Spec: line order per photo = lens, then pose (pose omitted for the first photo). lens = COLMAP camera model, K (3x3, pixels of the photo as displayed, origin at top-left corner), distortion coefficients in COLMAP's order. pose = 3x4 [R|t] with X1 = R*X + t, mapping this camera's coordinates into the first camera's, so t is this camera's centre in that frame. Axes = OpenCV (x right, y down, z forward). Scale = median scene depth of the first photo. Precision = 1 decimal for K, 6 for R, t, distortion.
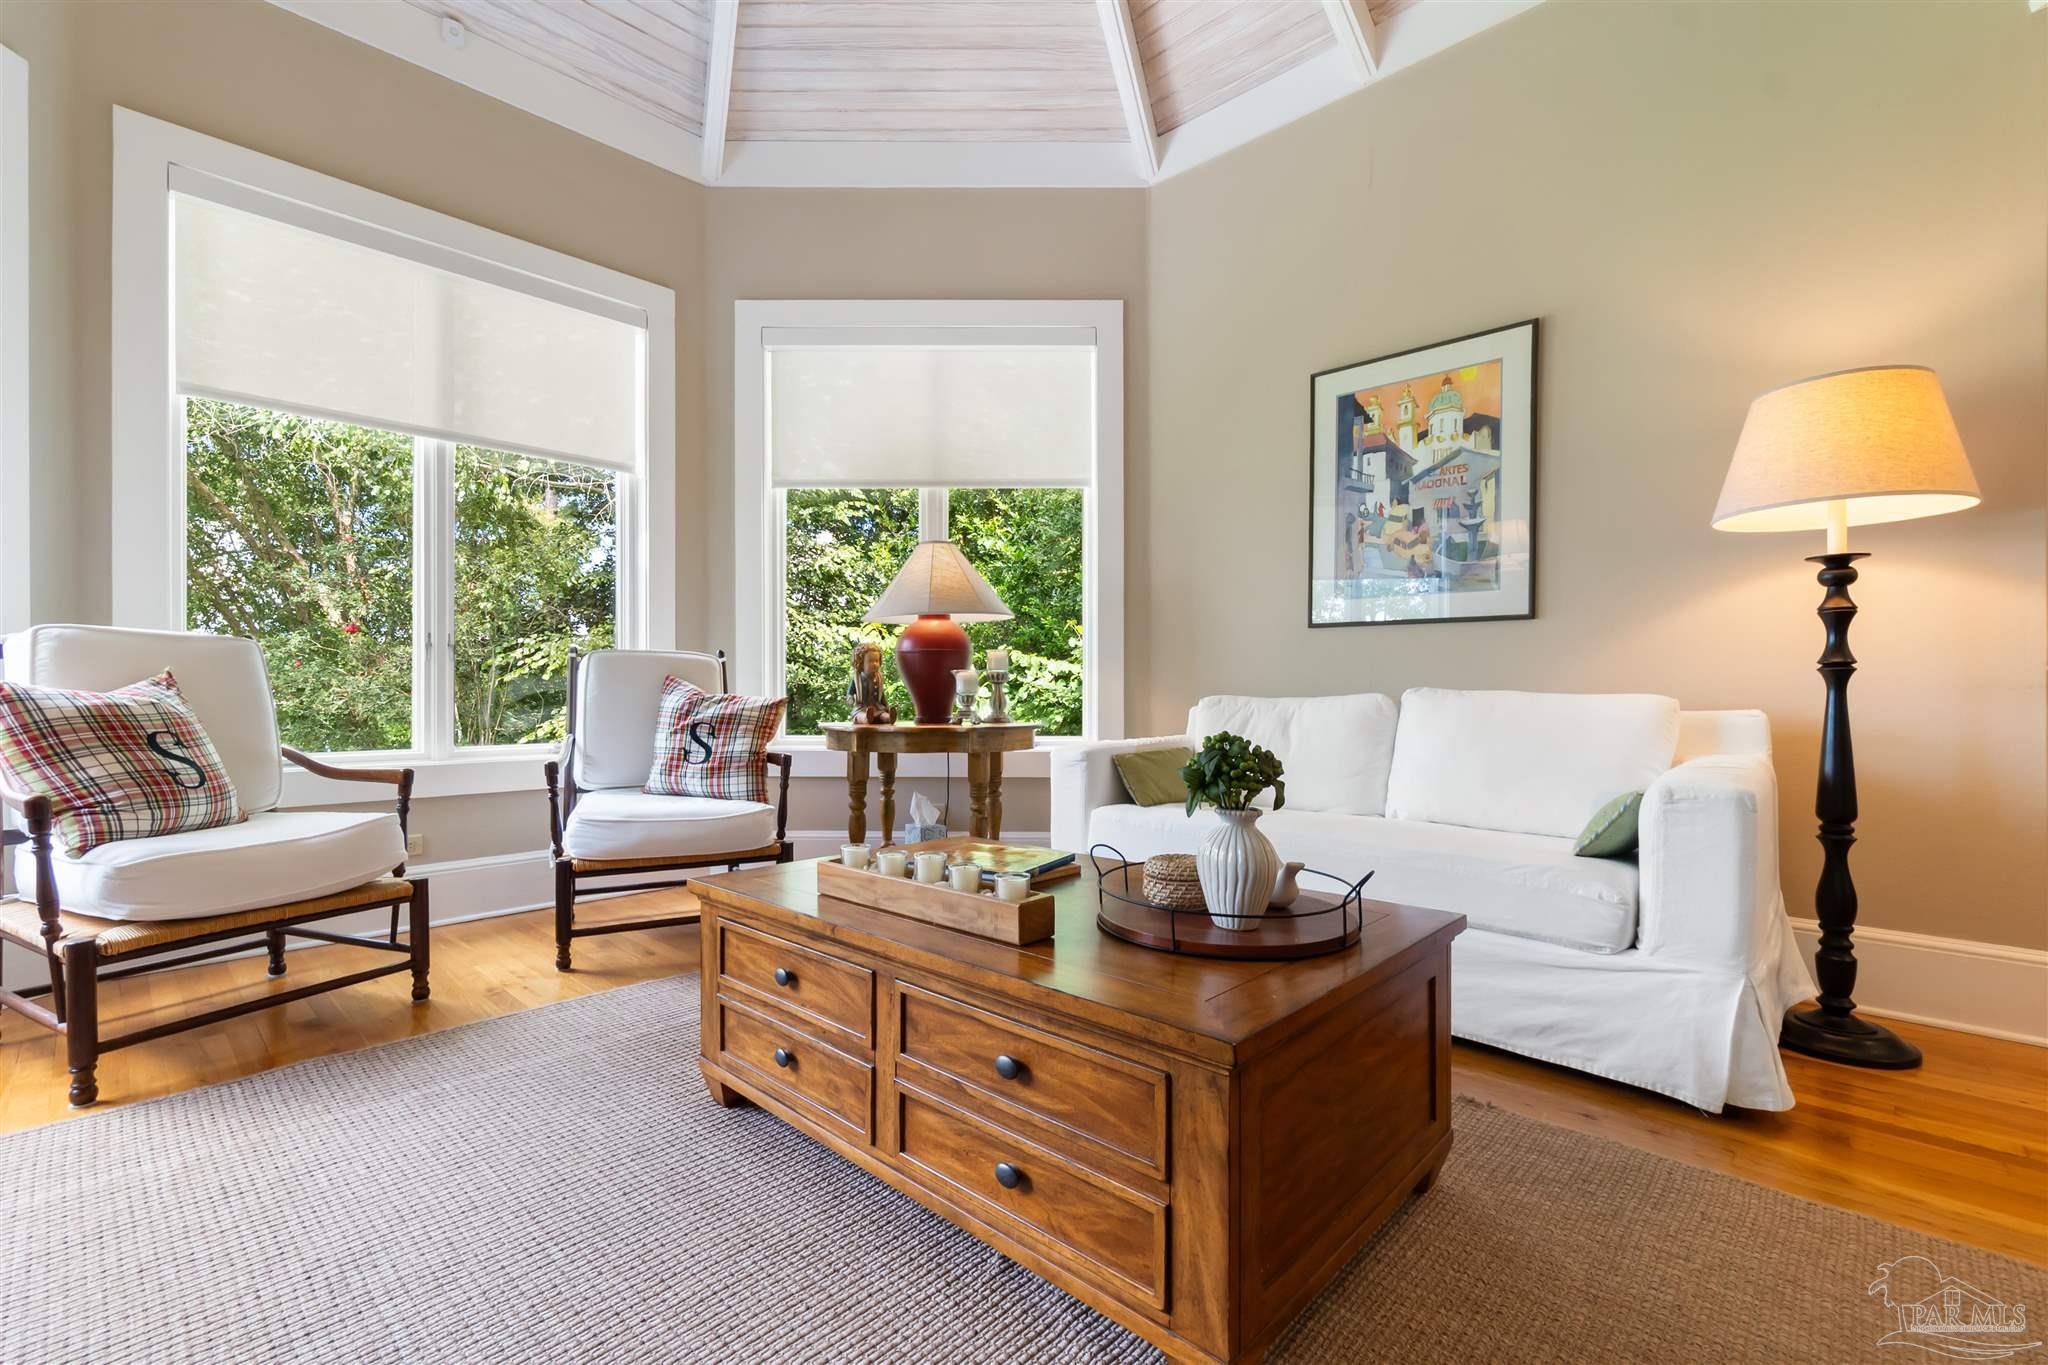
lens RADIAL K [[891.1, 0, 1024.4], [0, 891.1, 689.7], [0, 0, 1]] dist [-0.003960, 0.000567]
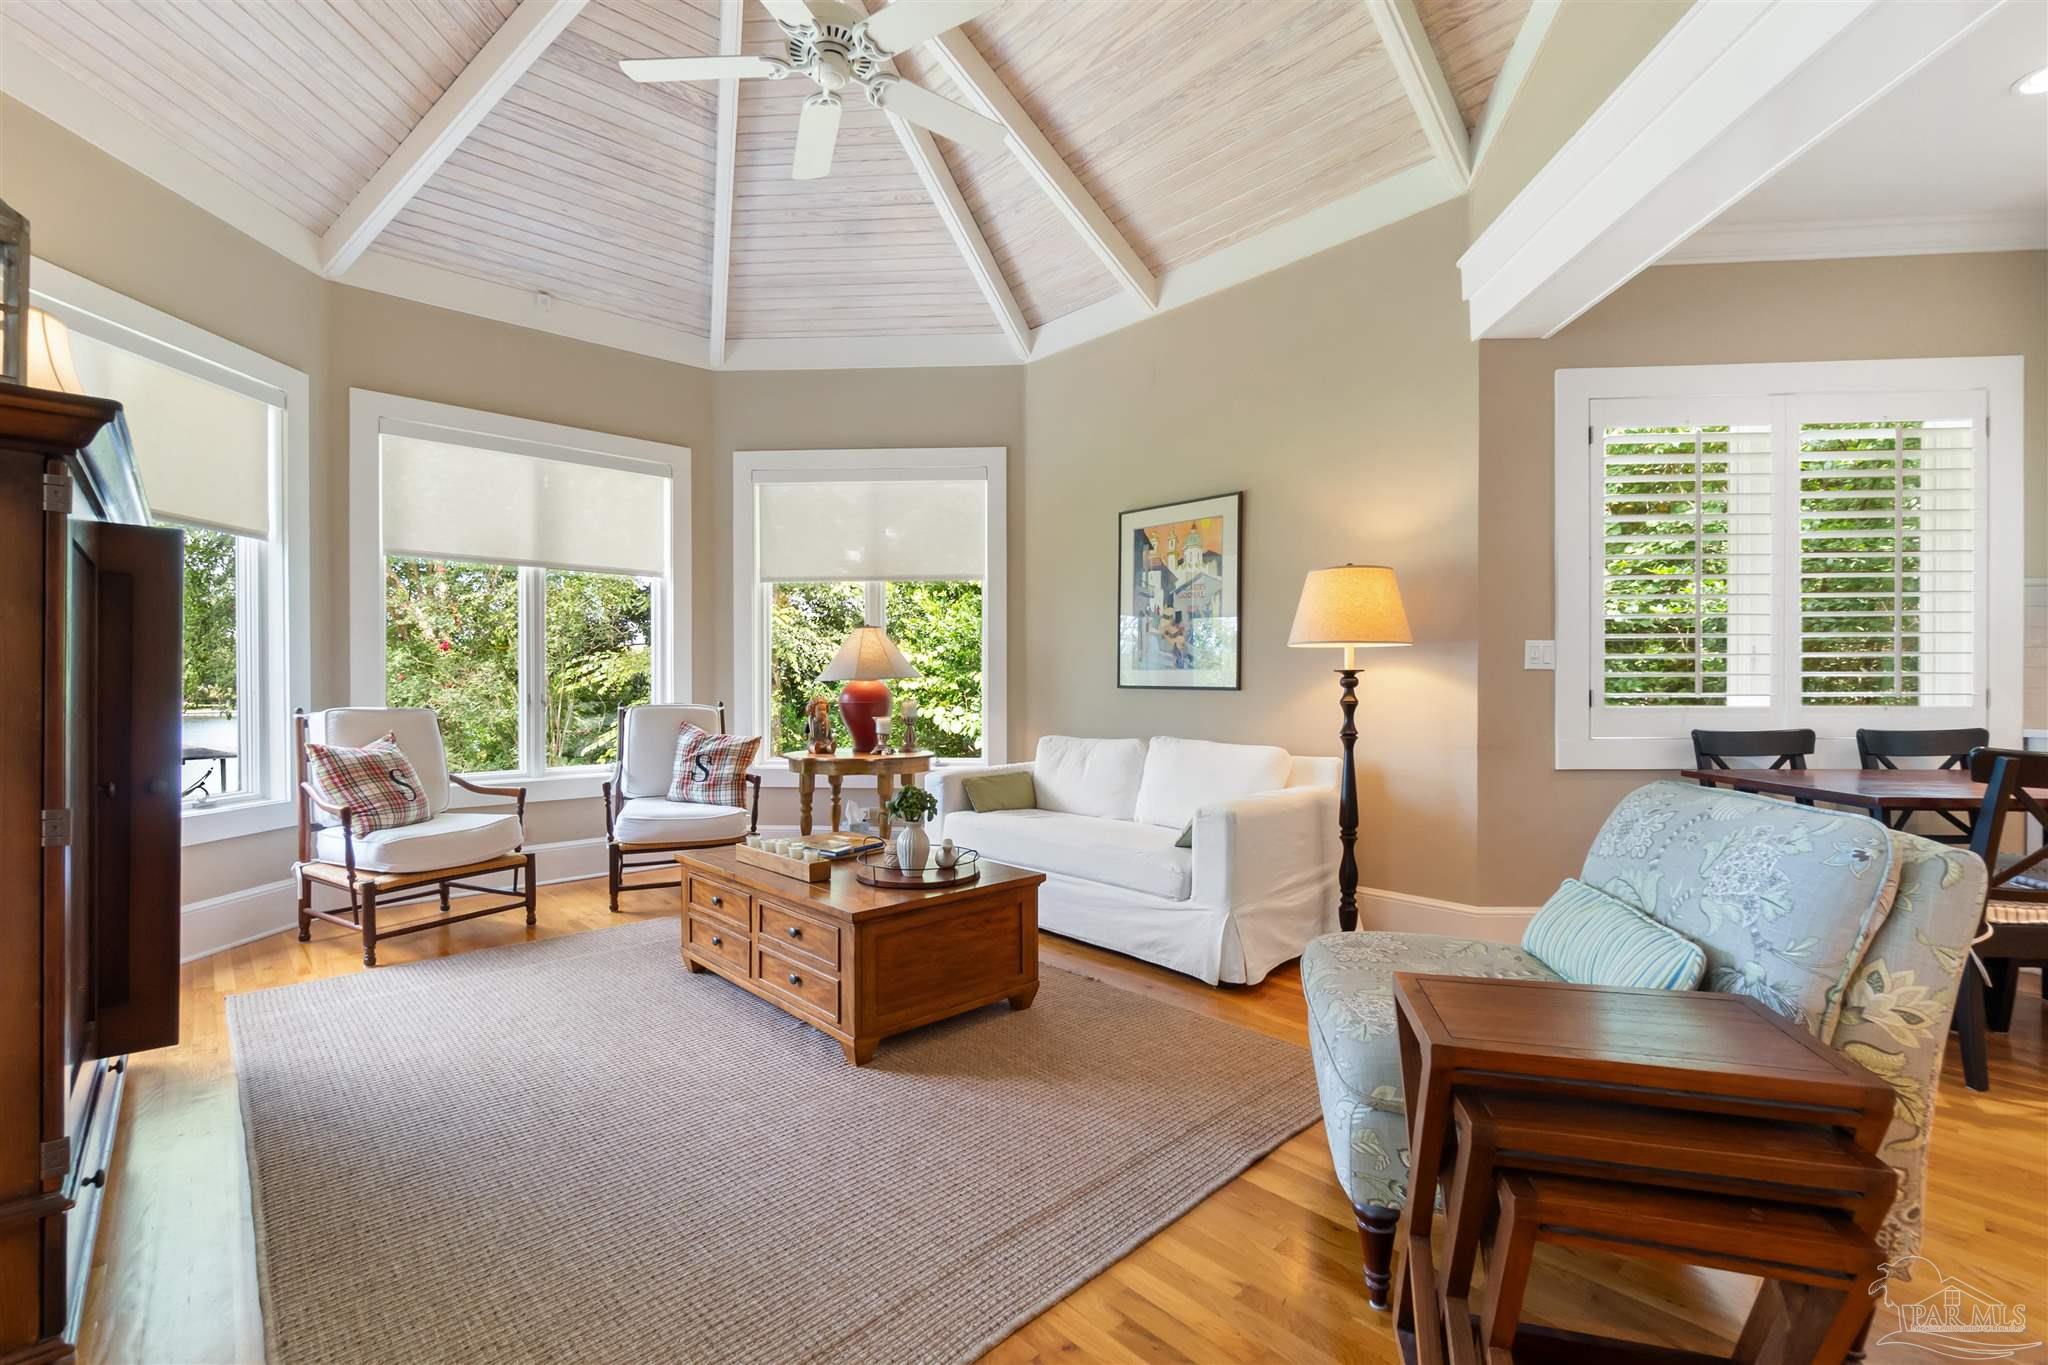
lens RADIAL K [[891.1, 0, 1022.3], [0, 891.1, 683.3], [0, 0, 1]] dist [-0.003960, 0.000567]
pose [[0.998335, -0.000251, -0.057681, 0.310263], [0.000373, 0.999998, 0.002112, -0.100941], [0.057680, -0.002130, 0.998333, -0.560389]]
